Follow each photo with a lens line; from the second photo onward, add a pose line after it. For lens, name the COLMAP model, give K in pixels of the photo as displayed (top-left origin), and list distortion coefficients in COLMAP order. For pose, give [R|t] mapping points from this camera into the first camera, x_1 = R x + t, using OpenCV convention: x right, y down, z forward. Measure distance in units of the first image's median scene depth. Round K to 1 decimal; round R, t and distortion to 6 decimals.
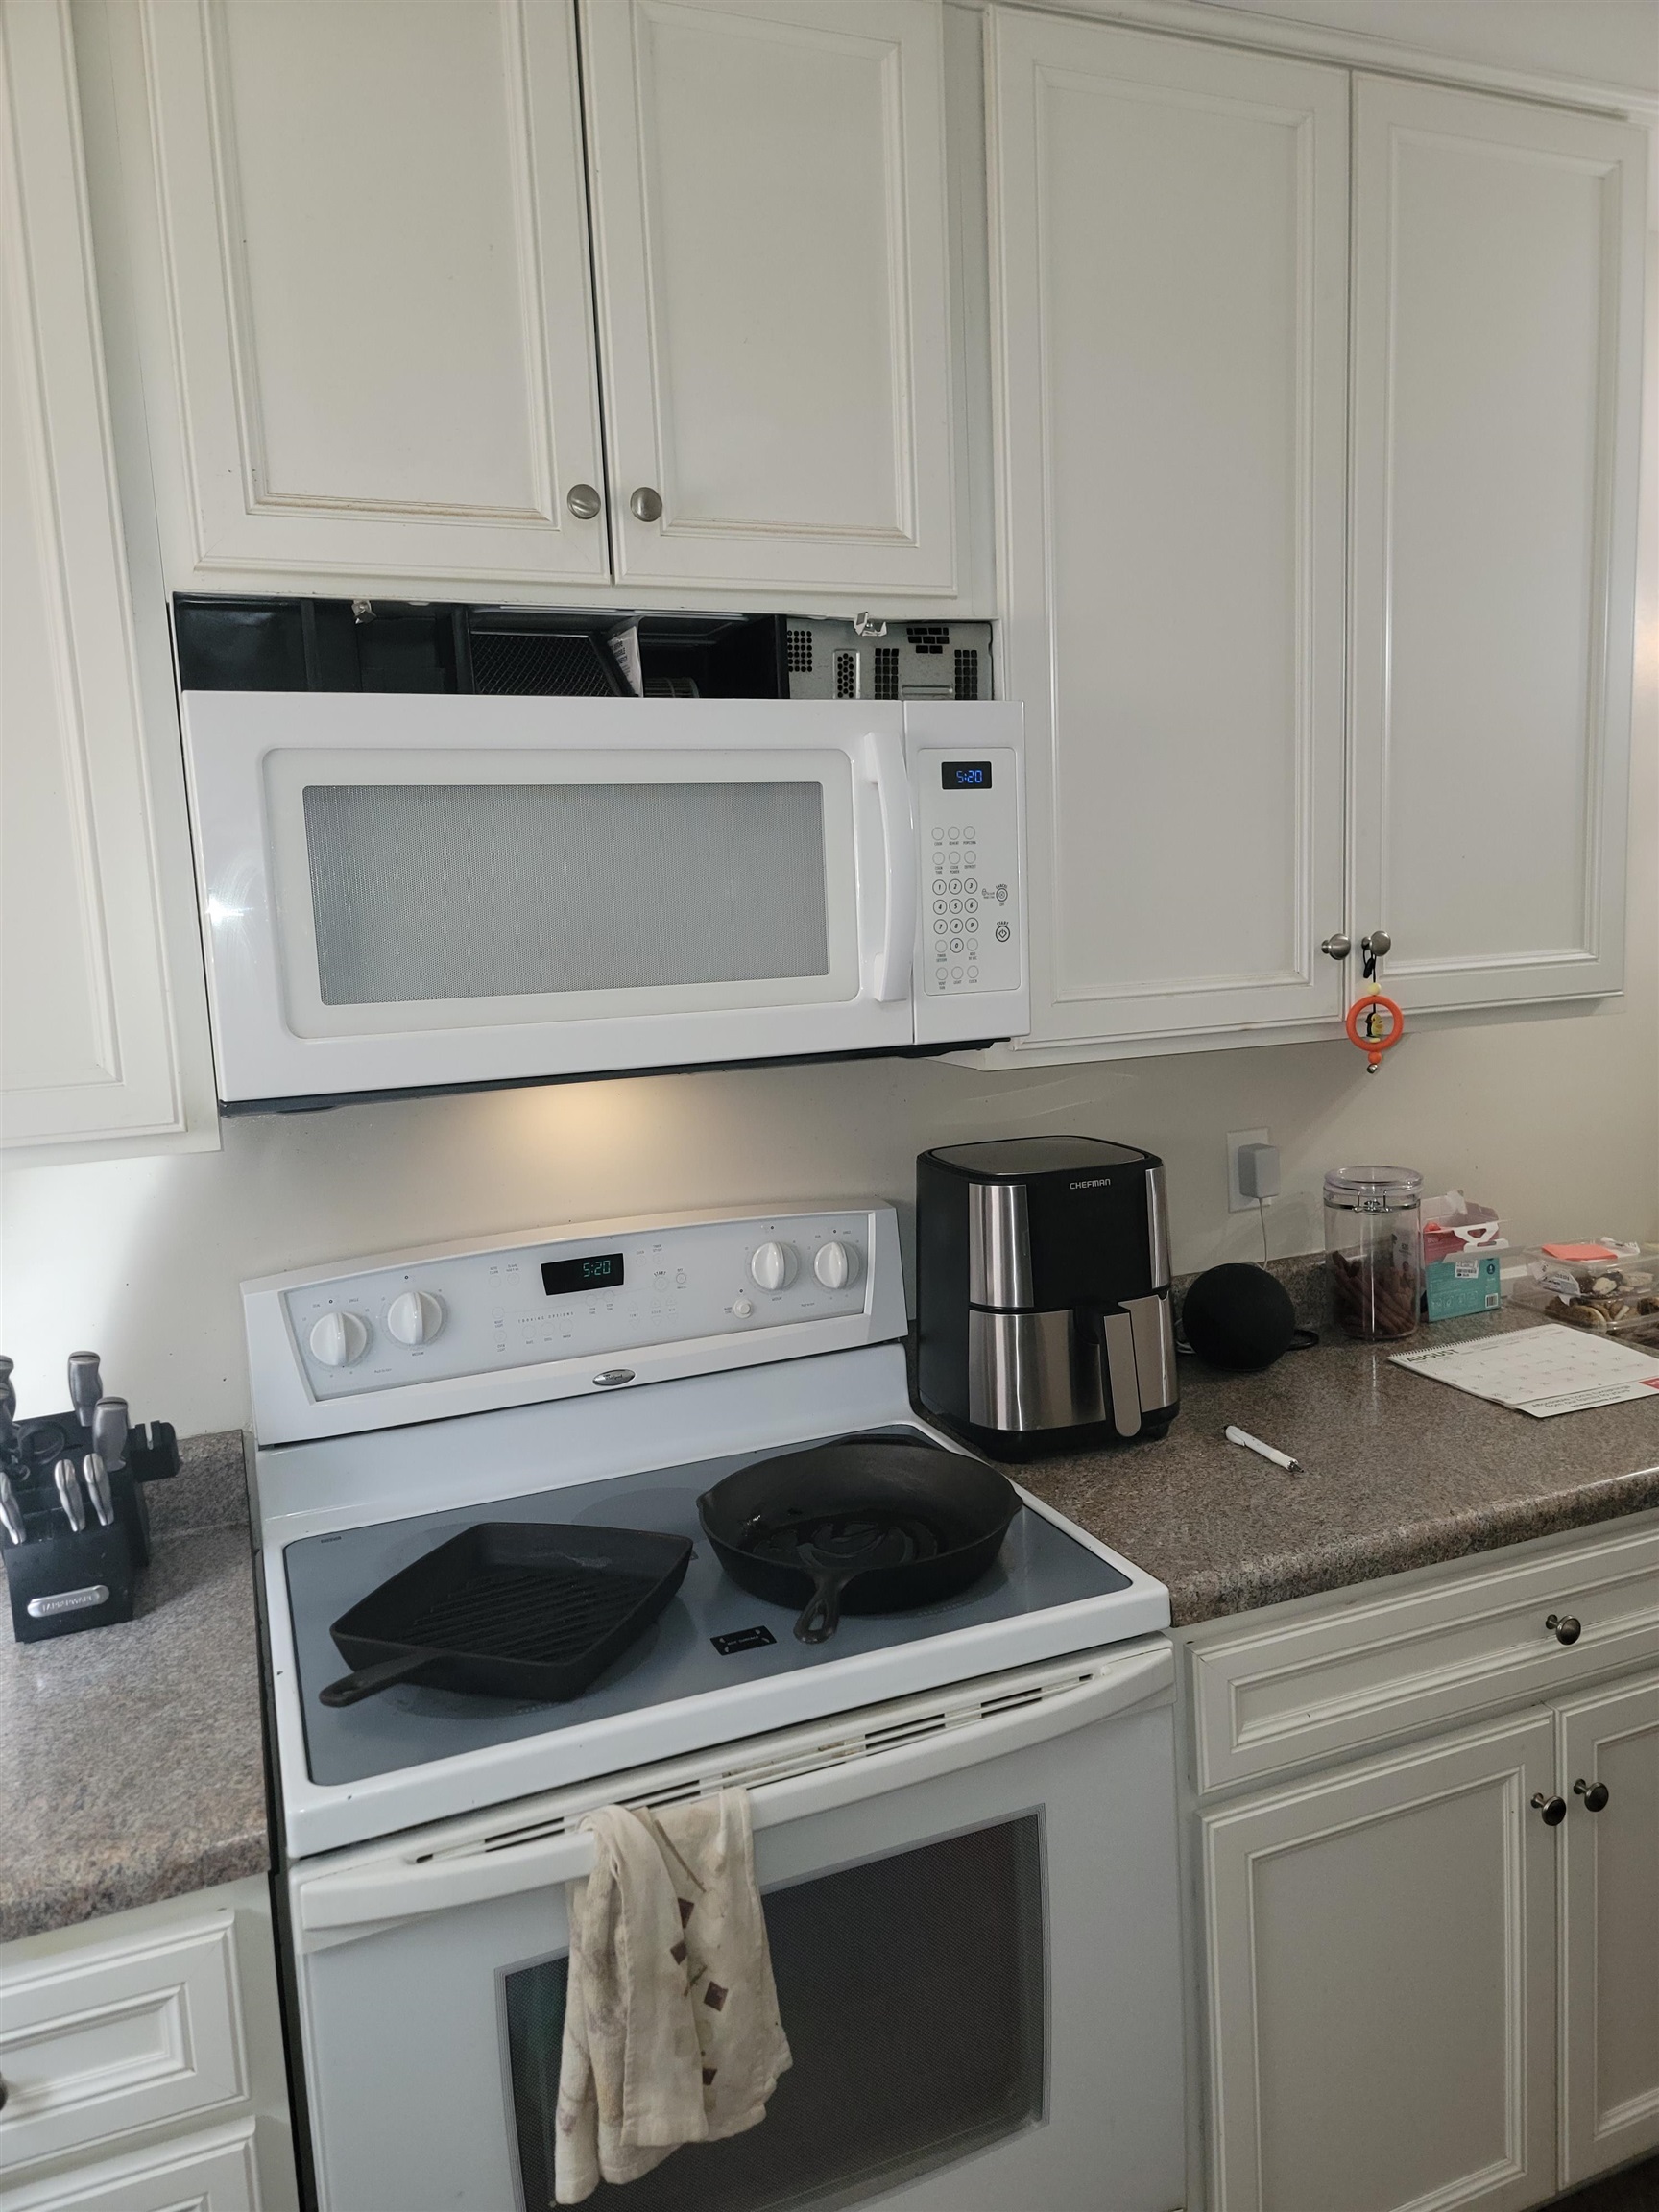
lens RADIAL K [[1516.8, 0, 827.8], [0, 1516.8, 1085.2], [0, 0, 1]] dist [0.047749, -0.025174]
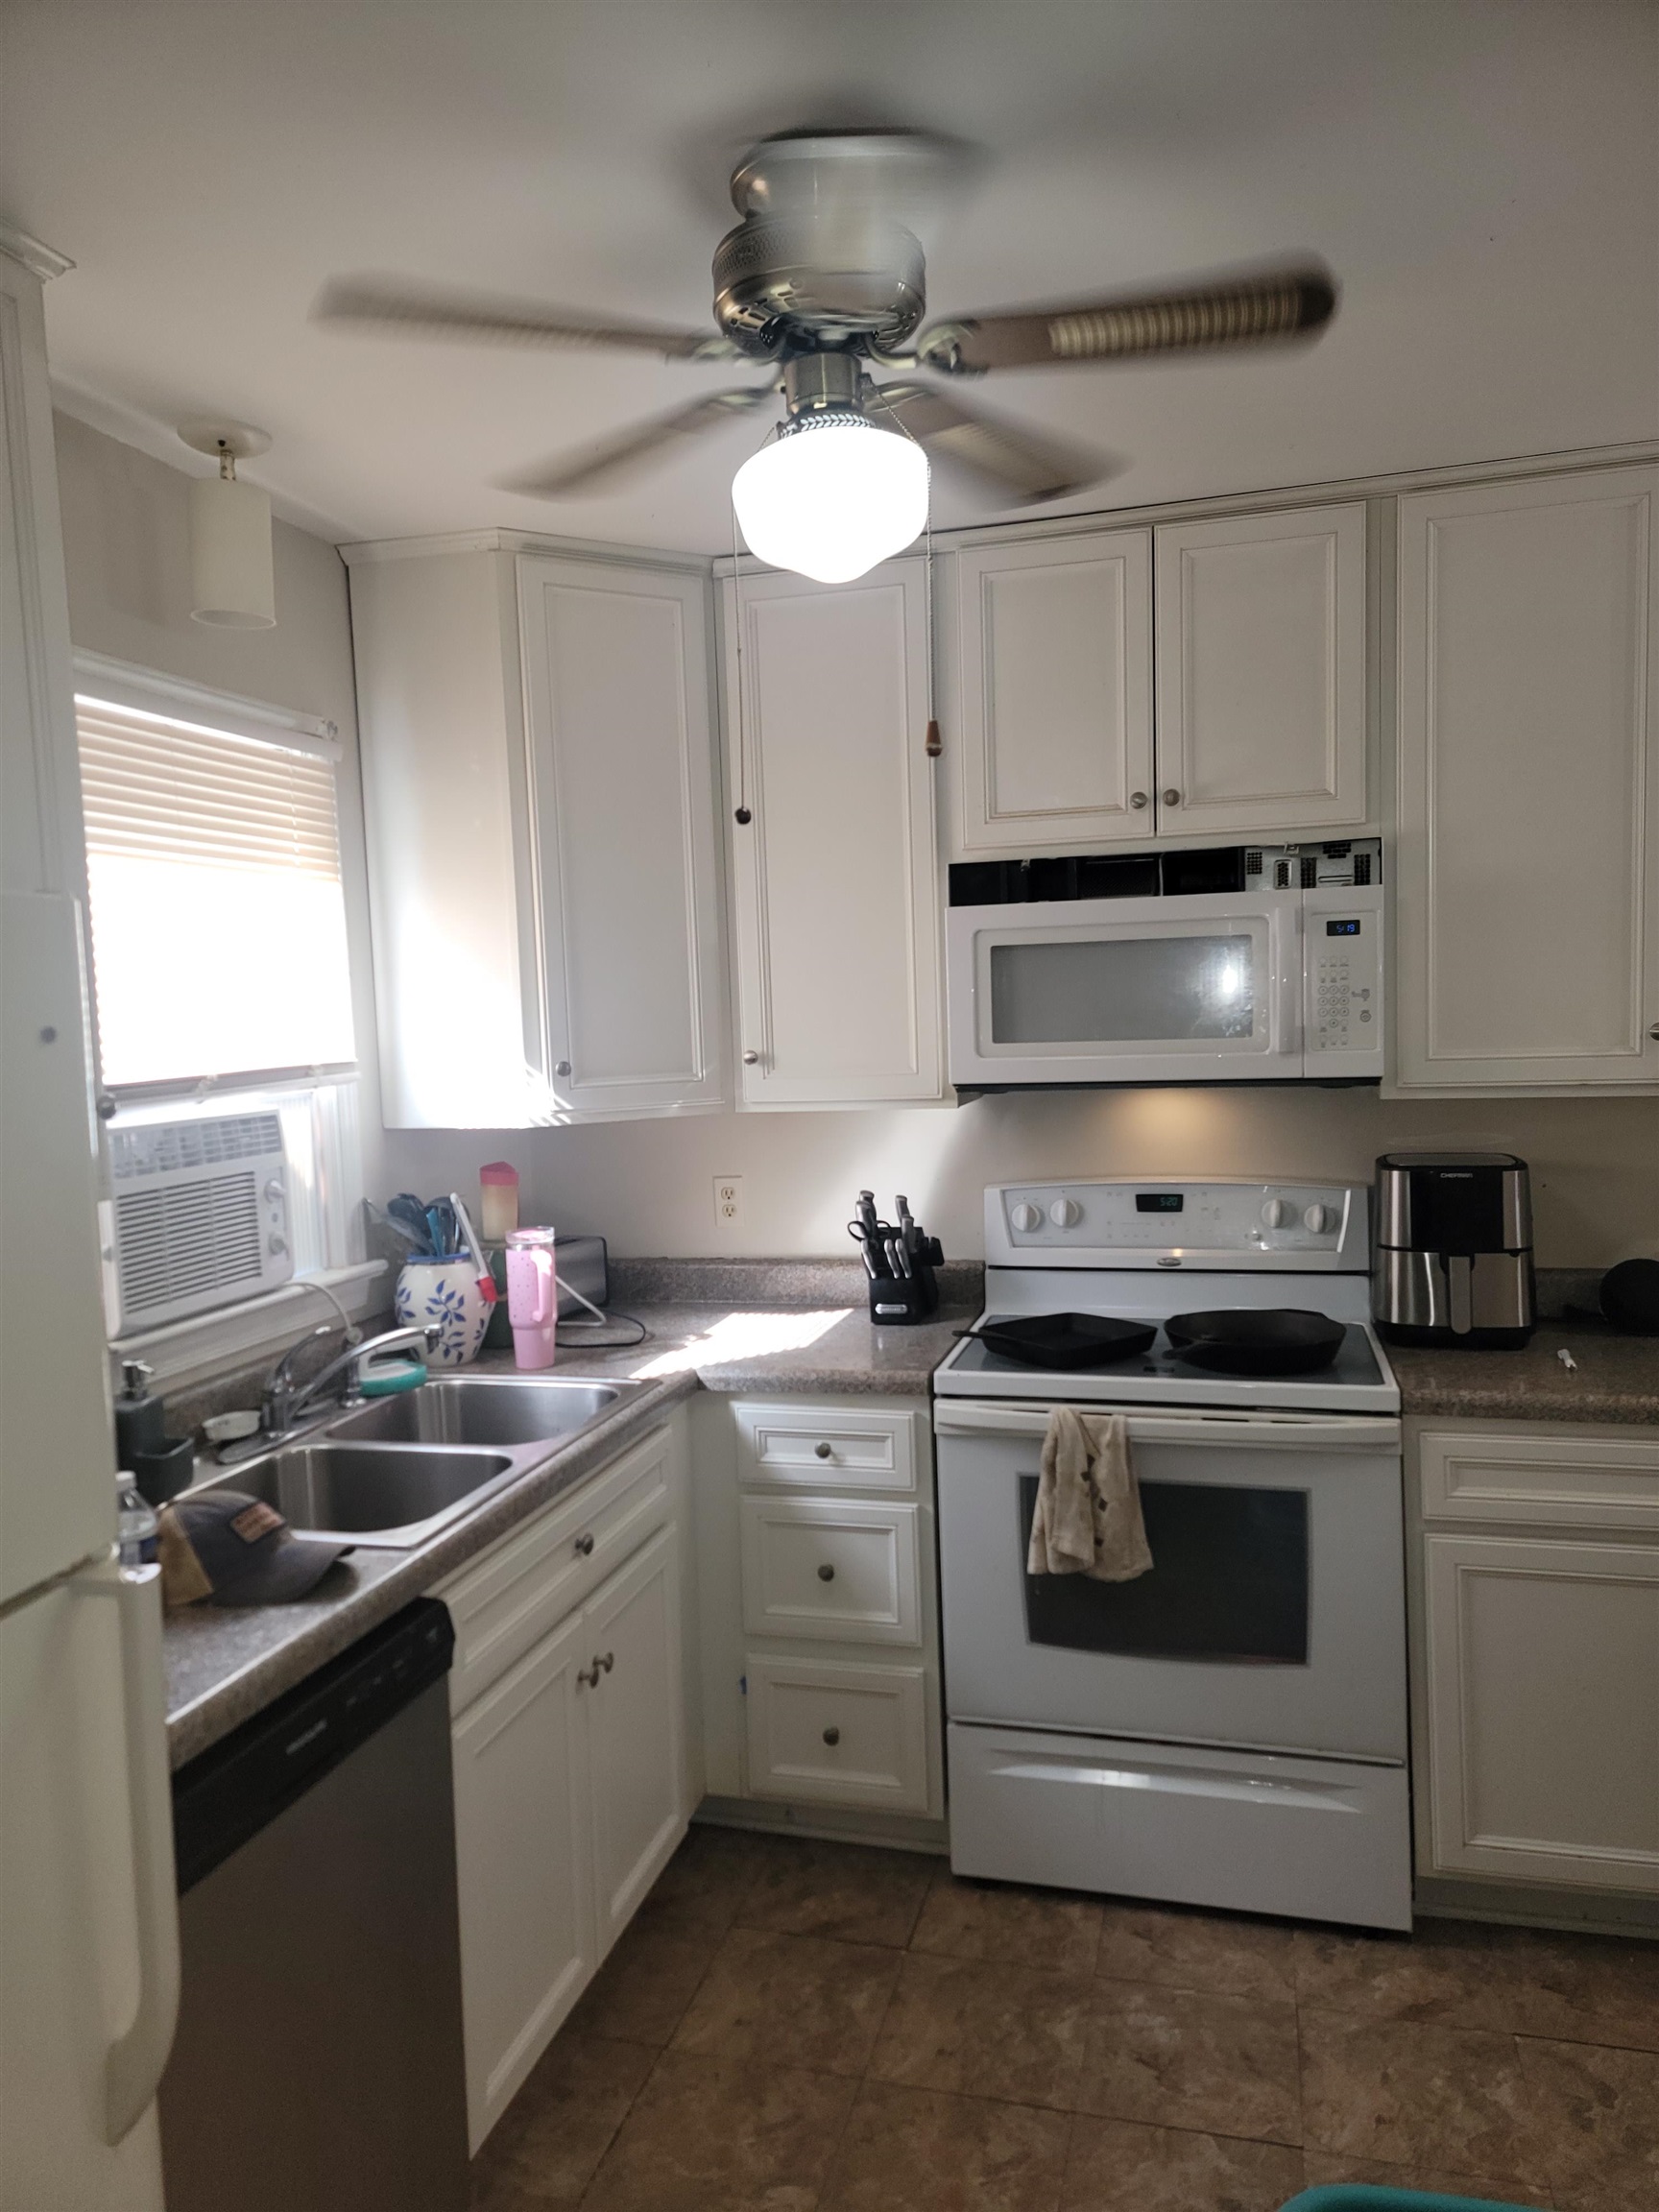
lens RADIAL K [[1516.8, 0, 824.8], [0, 1516.8, 1099.5], [0, 0, 1]] dist [0.047749, -0.025174]
pose [[0.790225, 0.053288, -0.610495, 0.739074], [-0.077922, 0.996863, -0.013849, 0.070562], [0.607842, 0.058514, 0.791899, -0.797585]]
